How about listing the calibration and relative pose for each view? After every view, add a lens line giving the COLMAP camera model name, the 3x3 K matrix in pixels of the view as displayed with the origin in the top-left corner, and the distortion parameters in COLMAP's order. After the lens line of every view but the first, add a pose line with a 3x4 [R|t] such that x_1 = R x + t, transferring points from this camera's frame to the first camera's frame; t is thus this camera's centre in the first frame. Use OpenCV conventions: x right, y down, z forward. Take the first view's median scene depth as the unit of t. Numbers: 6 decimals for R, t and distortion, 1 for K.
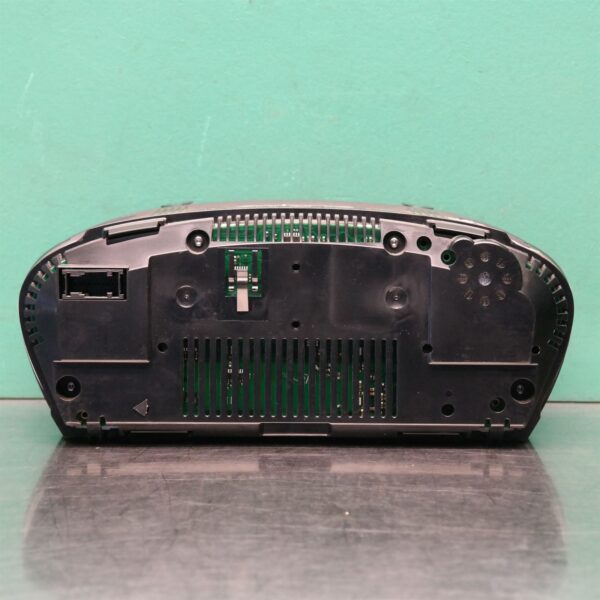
lens RADIAL K [[2026.8, 0, 298.2], [0, 2026.8, 299.8], [0, 0, 1]] dist [0.075323, 0.000000]
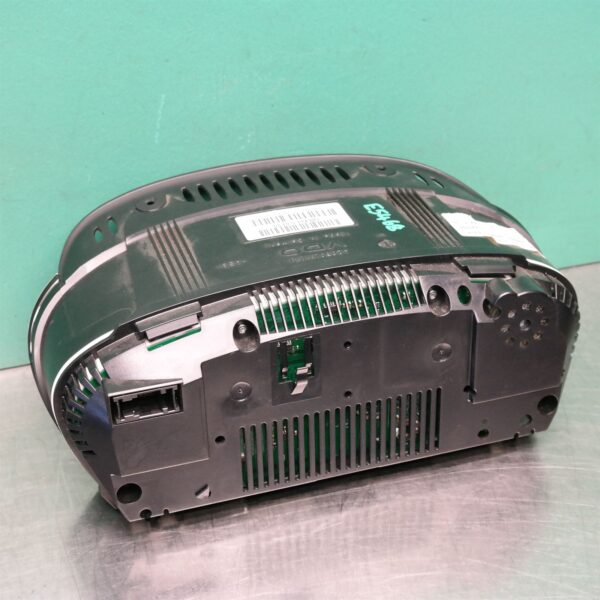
lens RADIAL K [[1191.8, 0, 301.7], [0, 1191.8, 298.8], [0, 0, 1]] dist [-0.084017, 0.000000]
pose [[0.951211, -0.170798, 0.256956, -0.164926], [0.041585, 0.896177, 0.441743, -0.288678], [-0.305727, -0.409505, 0.859556, 0.523122]]
